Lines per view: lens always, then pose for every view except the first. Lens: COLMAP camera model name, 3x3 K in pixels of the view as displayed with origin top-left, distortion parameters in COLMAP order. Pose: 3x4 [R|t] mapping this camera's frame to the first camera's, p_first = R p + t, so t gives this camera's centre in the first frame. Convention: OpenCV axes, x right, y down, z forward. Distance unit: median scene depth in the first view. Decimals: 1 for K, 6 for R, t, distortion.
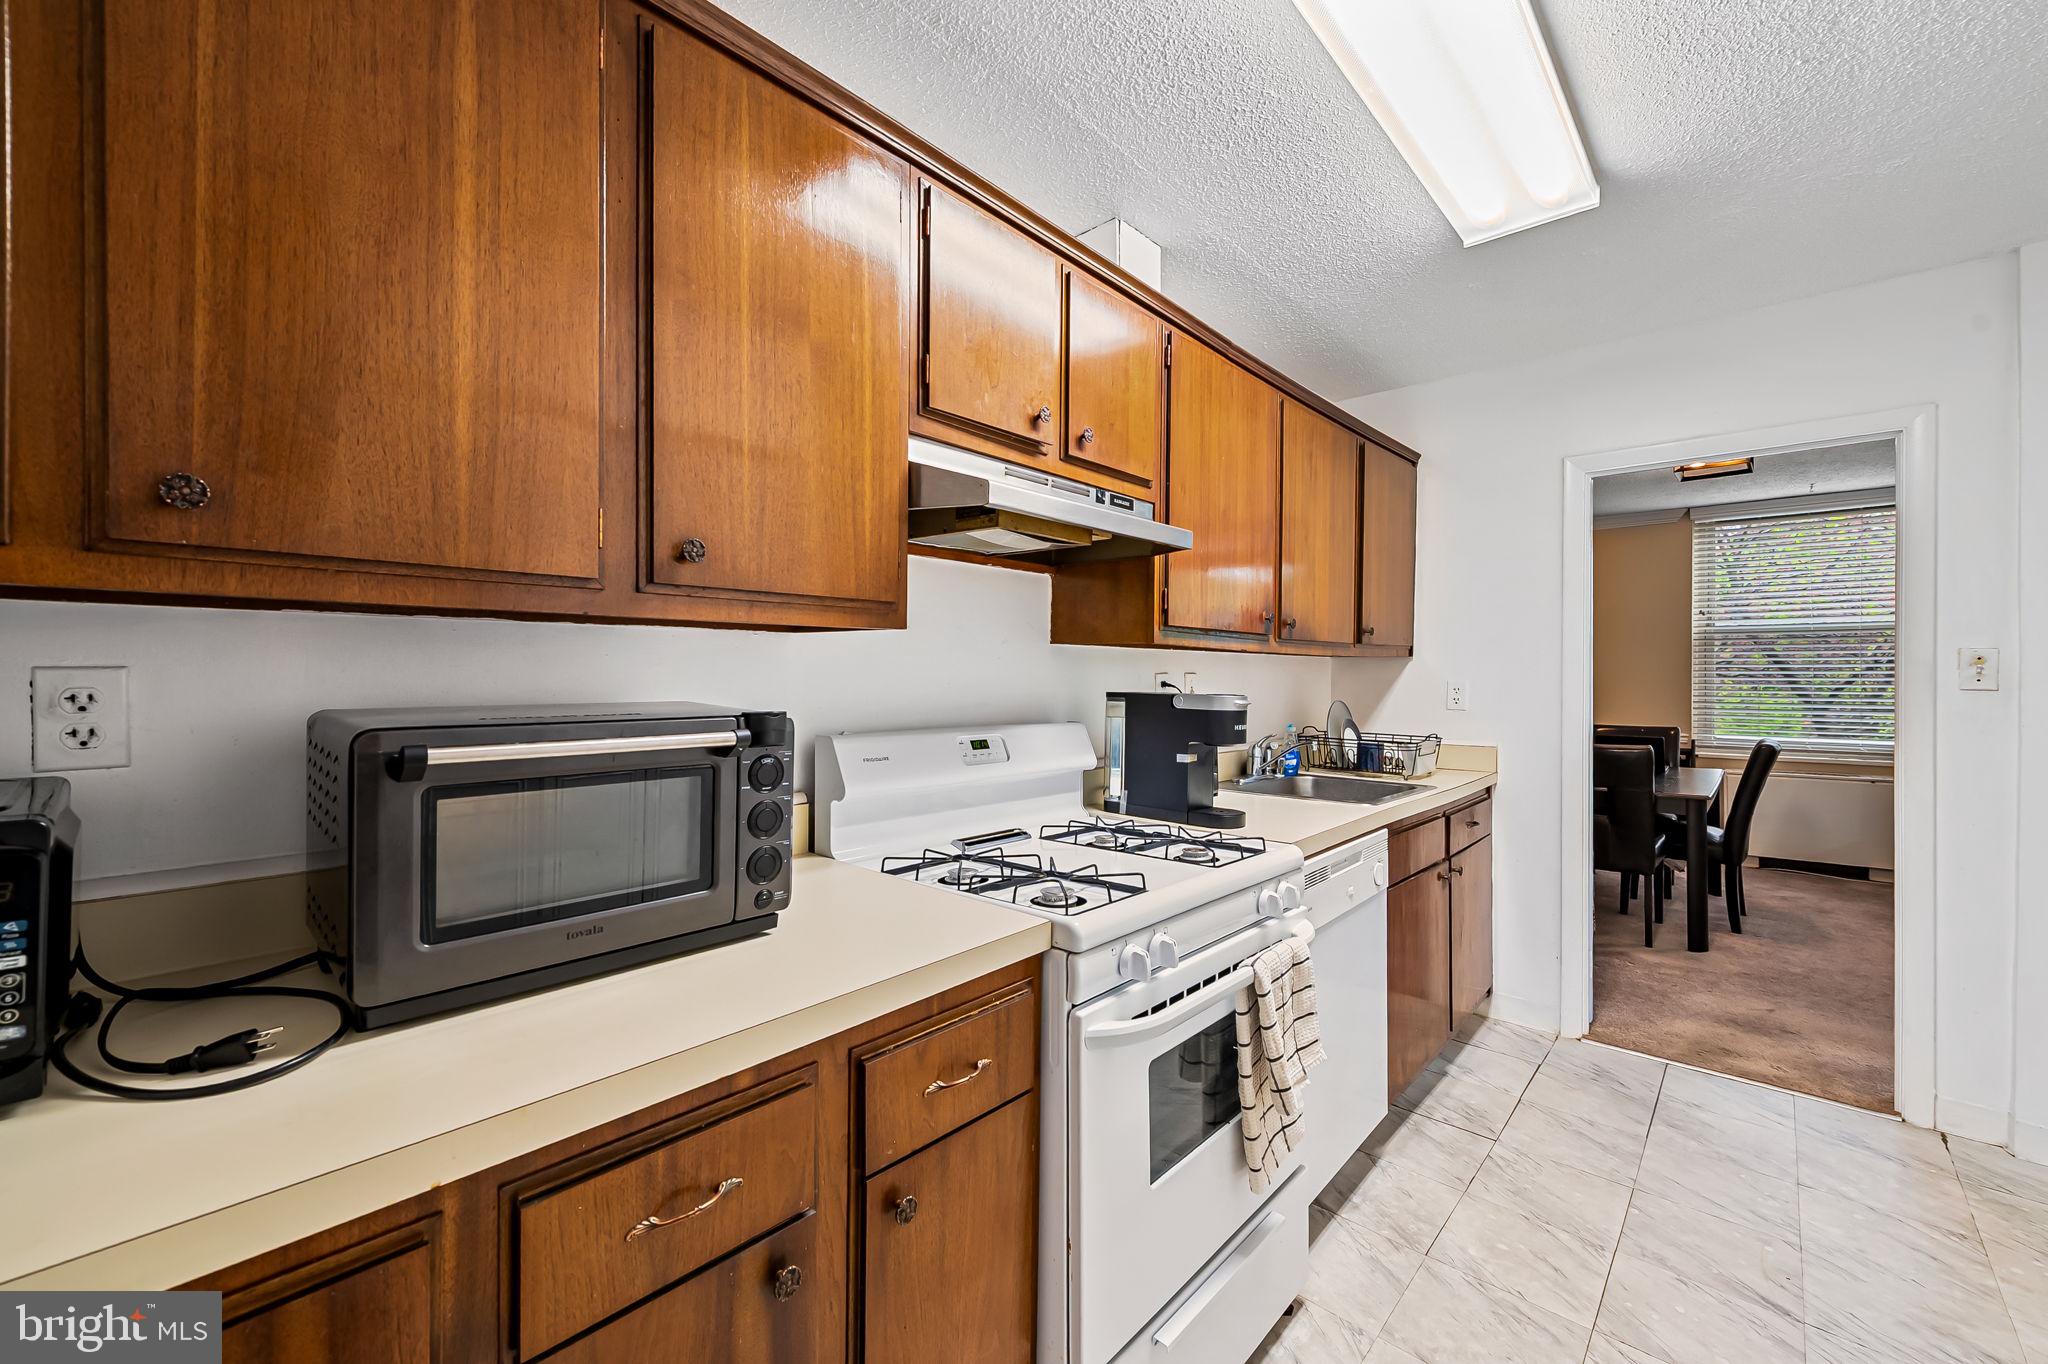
lens RADIAL K [[819.9, 0, 1028.6], [0, 819.9, 678.0], [0, 0, 1]] dist [0.007755, -0.000272]
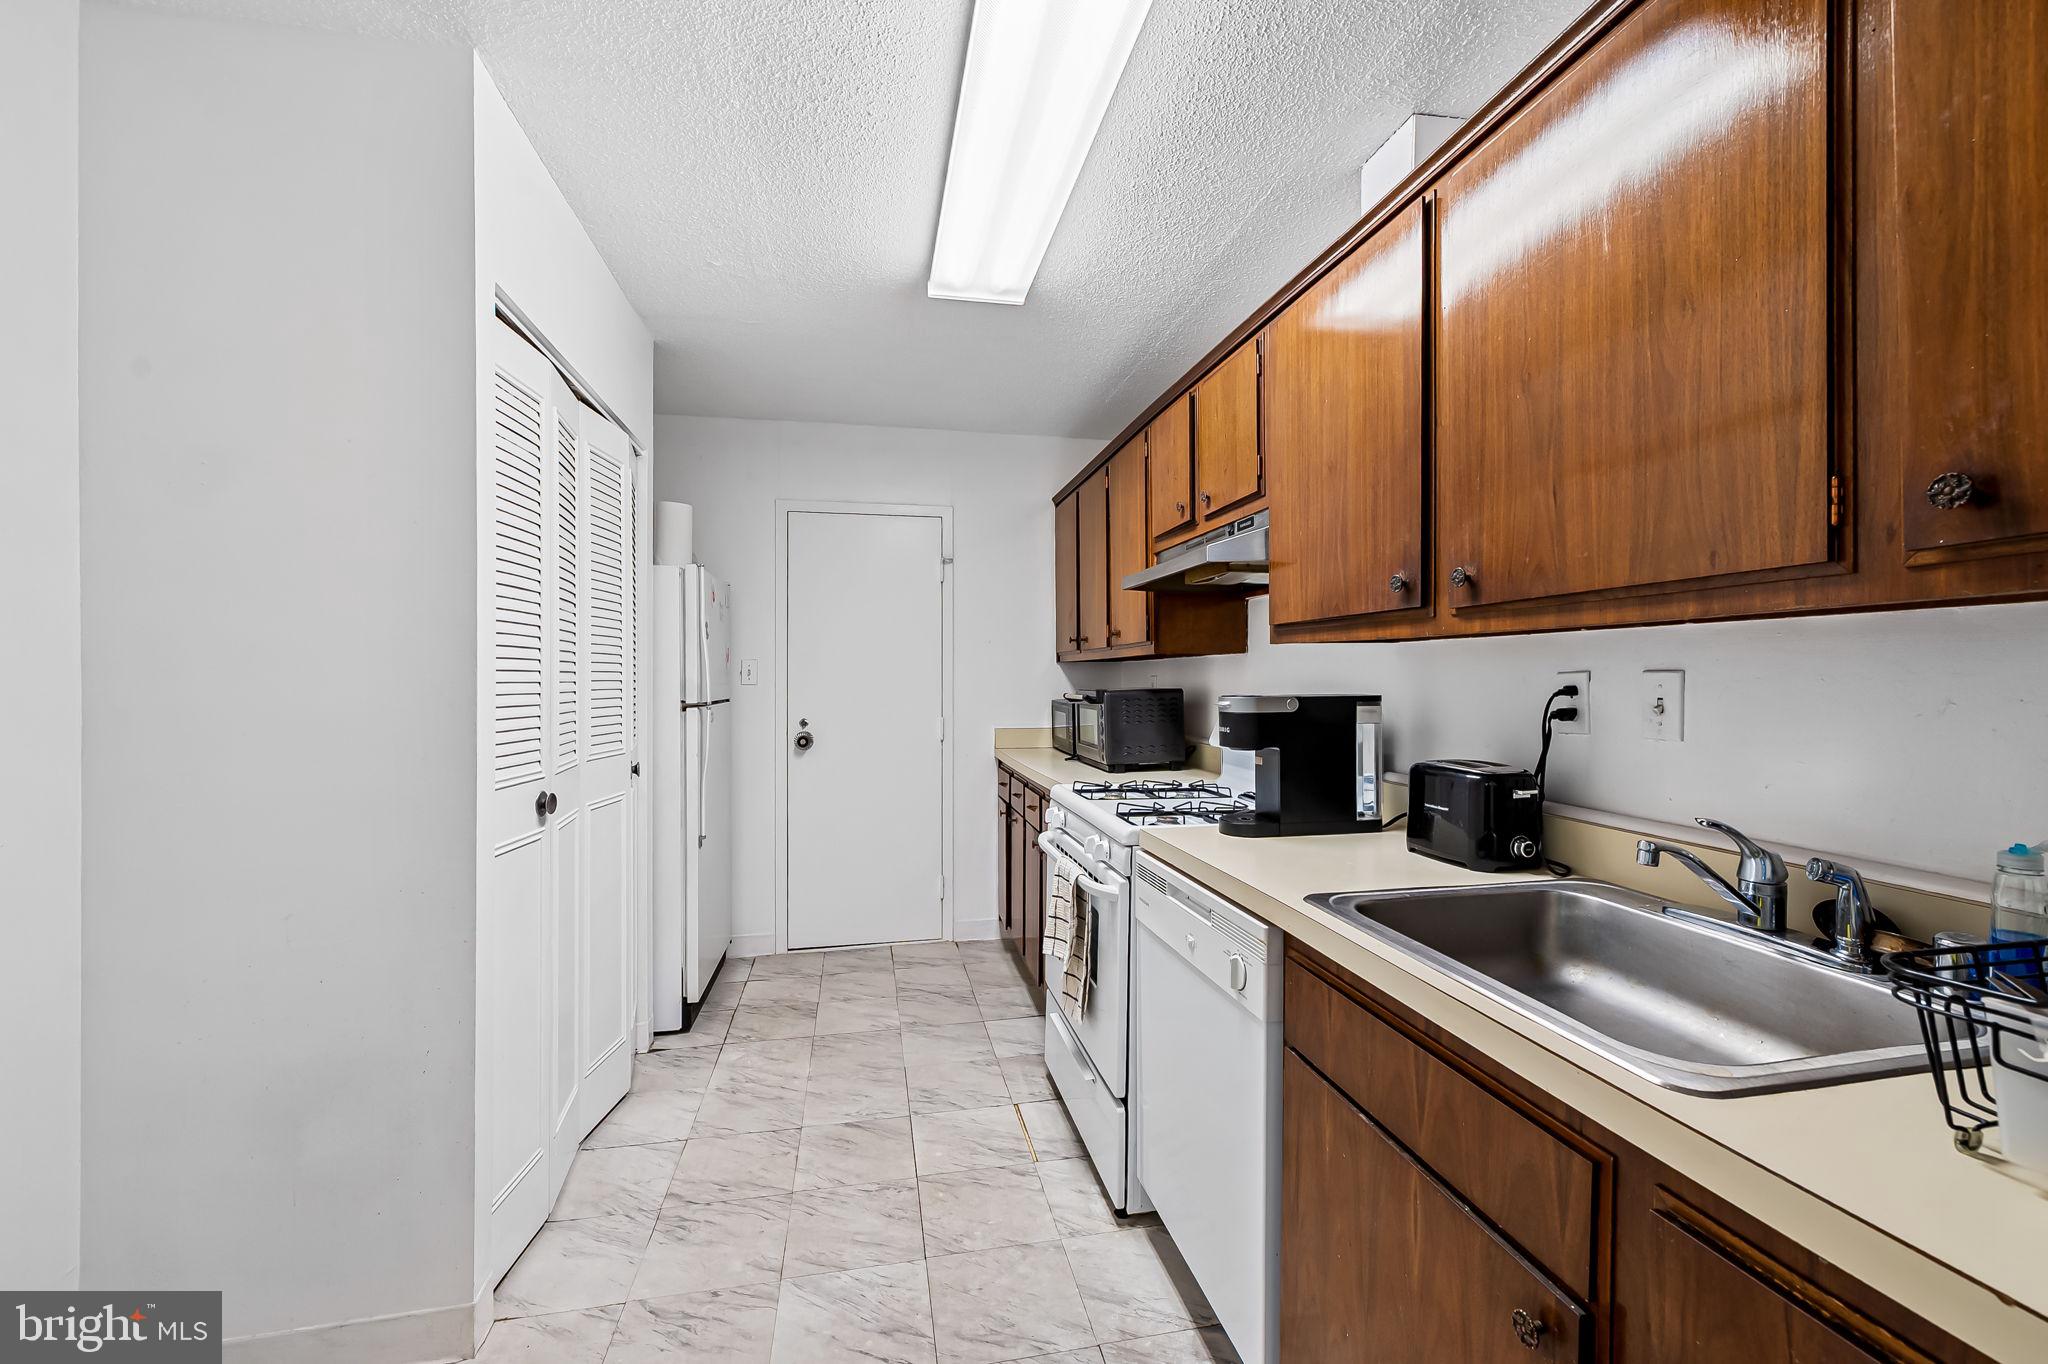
lens RADIAL K [[819.9, 0, 1028.6], [0, 819.9, 678.0], [0, 0, 1]] dist [0.007755, -0.000272]
pose [[-0.597891, -0.004367, -0.801566, 1.297260], [-0.004755, 0.999987, -0.001901, 0.003093], [0.801564, 0.002675, -0.597903, 1.548564]]
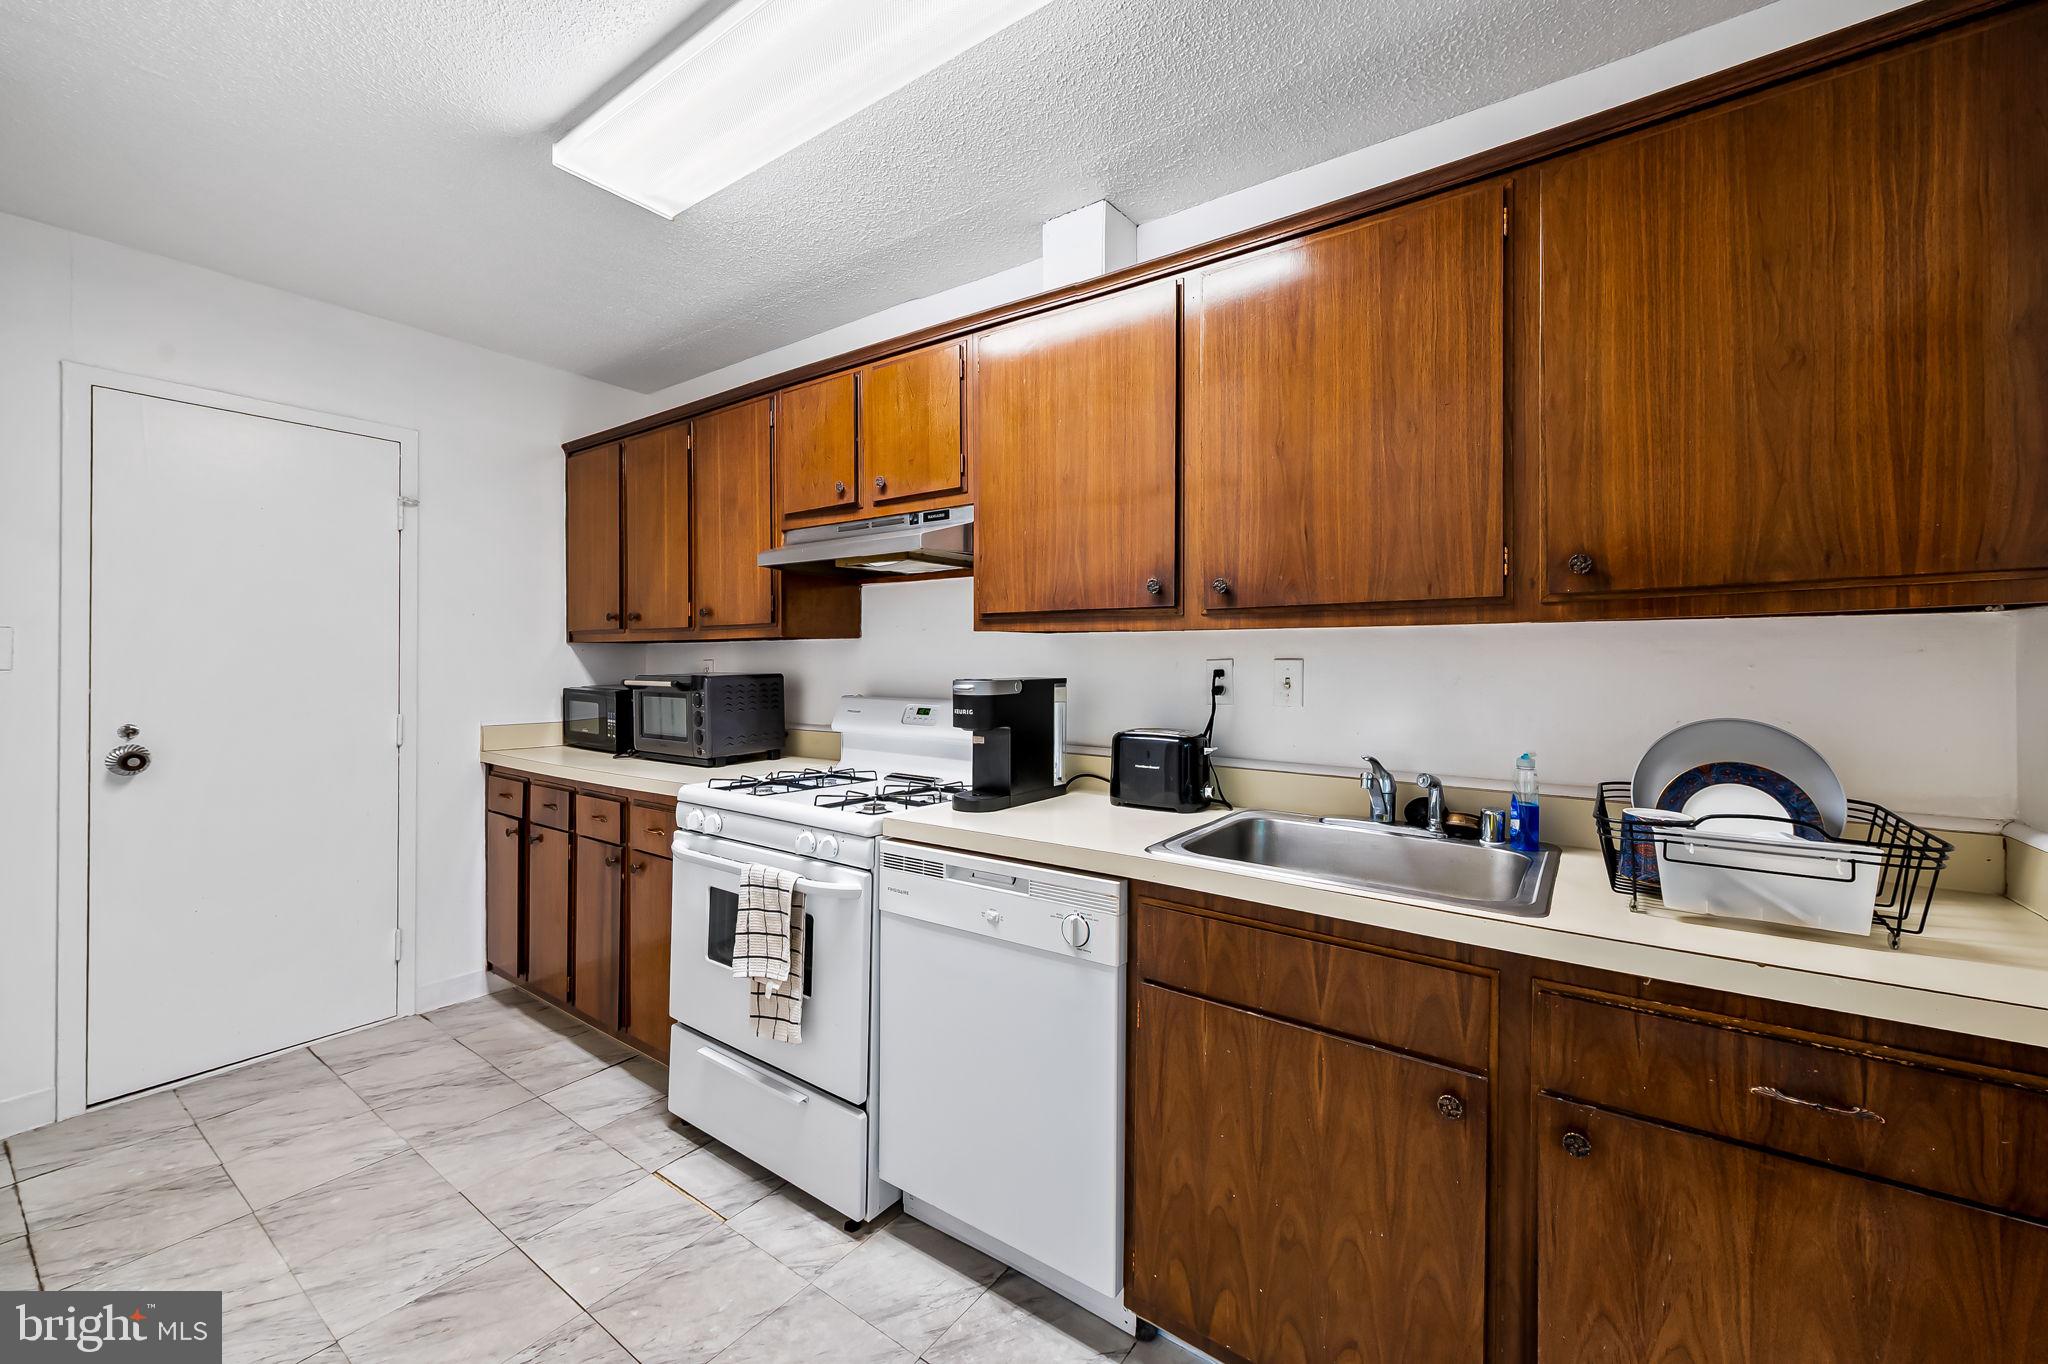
lens RADIAL K [[809.1, 0, 1014.0], [0, 809.1, 660.6], [0, 0, 1]] dist [0.006653, -0.000165]
pose [[0.095862, -0.008300, -0.995360, 1.391906], [-0.006551, 0.999938, -0.008969, 0.006634], [0.995373, 0.007380, 0.095802, 1.075886]]
